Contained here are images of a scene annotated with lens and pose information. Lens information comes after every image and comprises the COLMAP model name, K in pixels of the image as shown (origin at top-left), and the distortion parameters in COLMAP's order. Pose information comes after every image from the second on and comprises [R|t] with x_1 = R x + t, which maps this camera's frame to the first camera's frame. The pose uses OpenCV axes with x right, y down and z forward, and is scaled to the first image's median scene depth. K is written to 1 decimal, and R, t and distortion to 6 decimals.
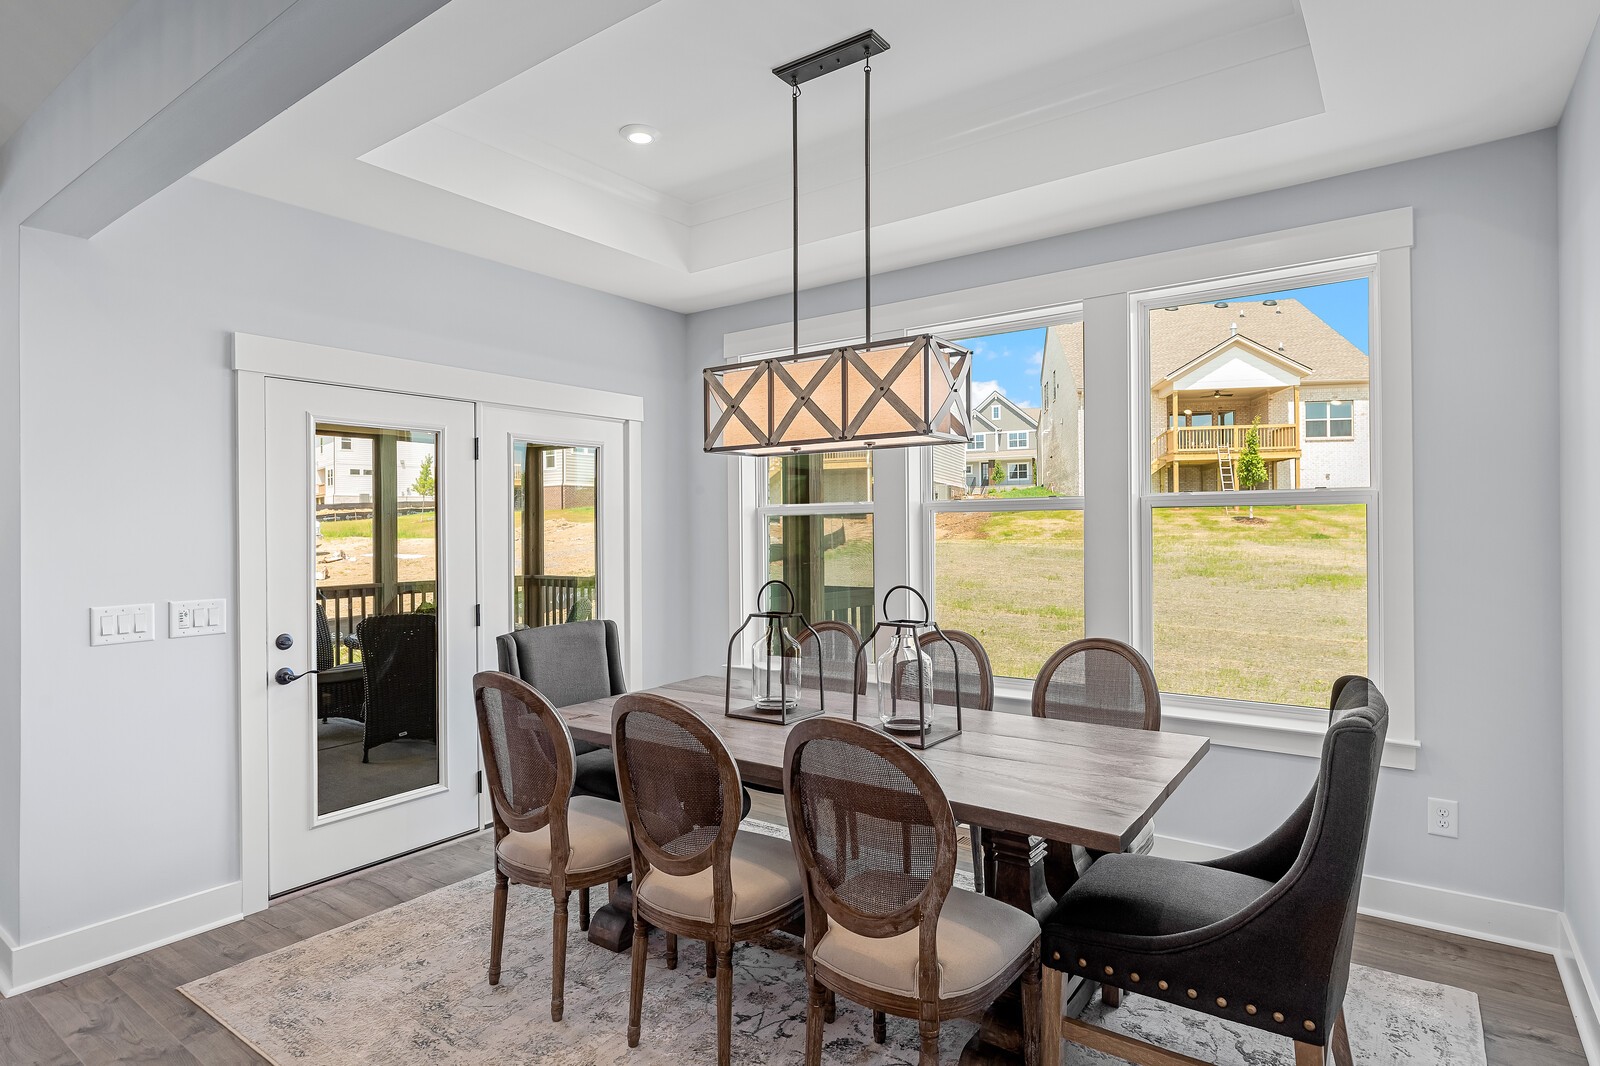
lens RADIAL K [[853.0, 0, 799.3], [0, 853.0, 537.6], [0, 0, 1]] dist [-0.000109, 0.000276]
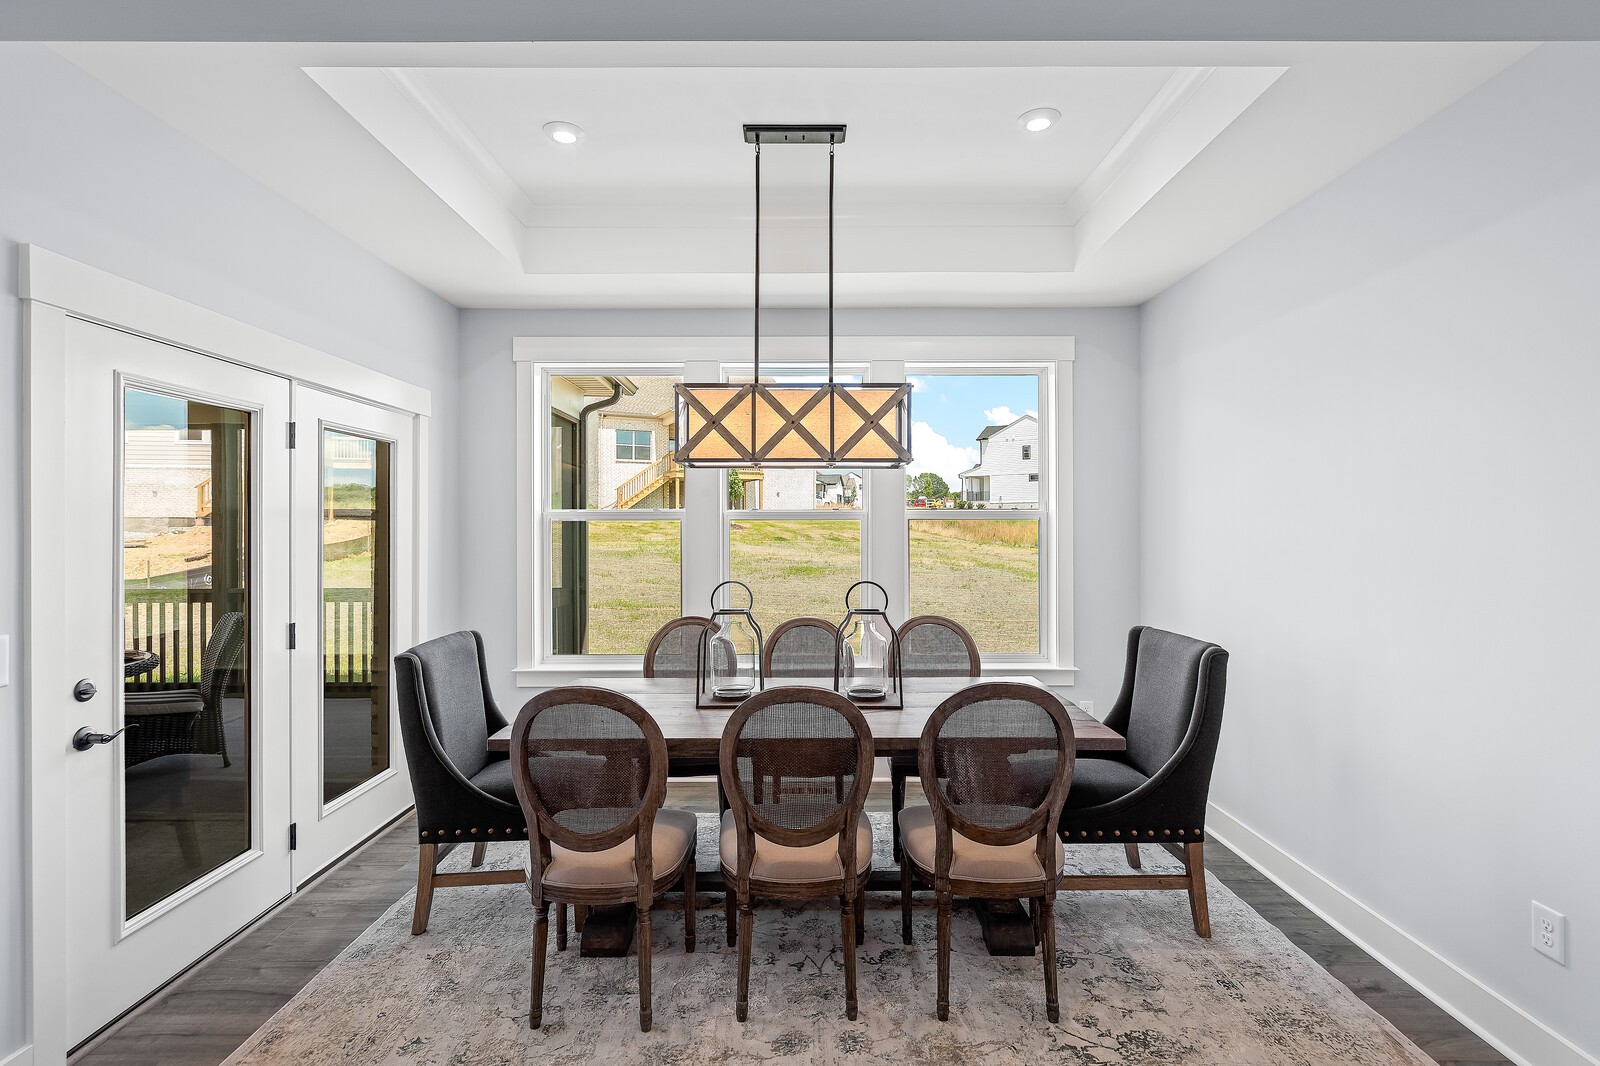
lens RADIAL K [[759.1, 0, 795.7], [0, 759.1, 537.8], [0, 0, 1]] dist [-0.002514, -0.000304]
pose [[0.805977, 0.001253, 0.591945, -0.524769], [-0.000091, 0.999998, -0.001993, -0.003985], [-0.591946, 0.001553, 0.805976, 0.146241]]
